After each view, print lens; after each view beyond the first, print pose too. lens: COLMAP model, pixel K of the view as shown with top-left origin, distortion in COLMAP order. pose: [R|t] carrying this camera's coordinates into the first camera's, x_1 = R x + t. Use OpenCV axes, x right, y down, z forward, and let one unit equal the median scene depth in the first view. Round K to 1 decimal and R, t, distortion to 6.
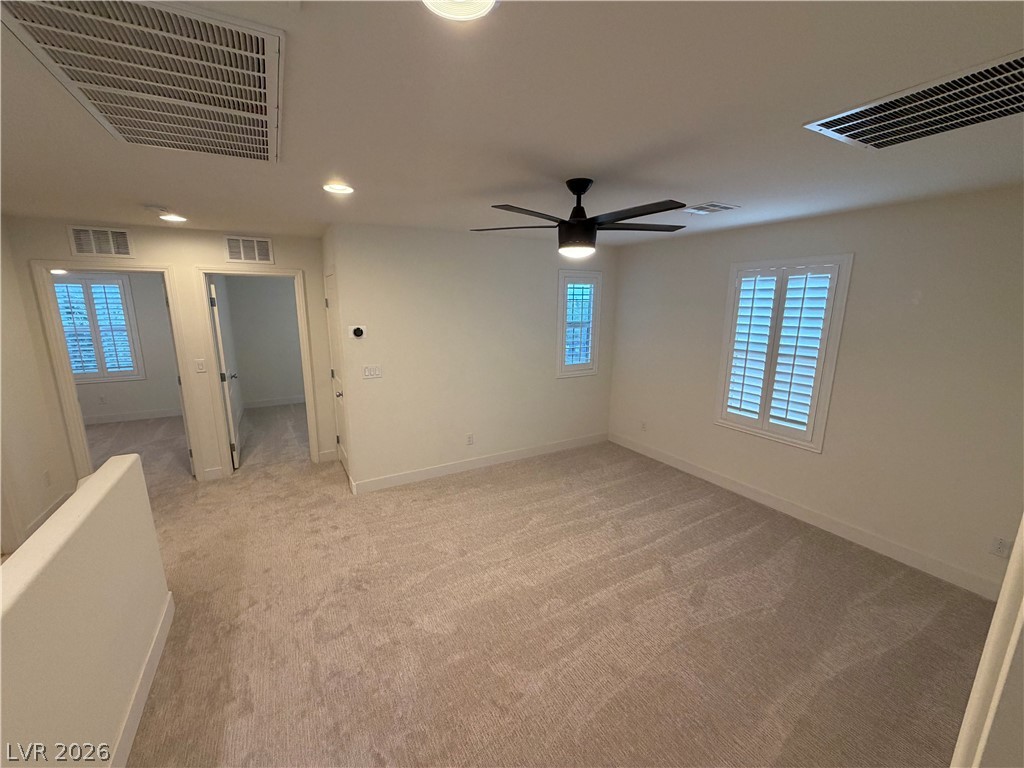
lens RADIAL K [[410.1, 0, 515.3], [0, 410.1, 382.6], [0, 0, 1]] dist [0.000665, 0.000191]
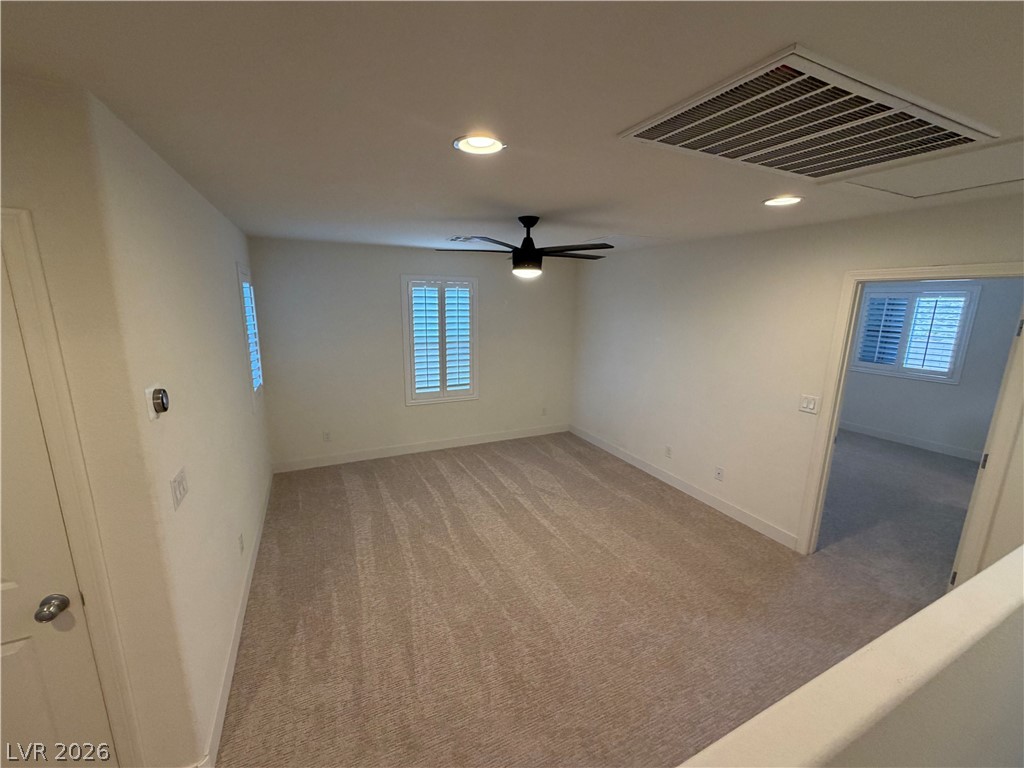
lens RADIAL K [[410.1, 0, 503.6], [0, 410.1, 385.2], [0, 0, 1]] dist [0.000665, 0.000191]
pose [[0.090908, -0.211351, 0.973173, -0.807640], [0.182631, 0.964185, 0.192338, -0.172238], [-0.978970, 0.160246, 0.126251, 0.684668]]
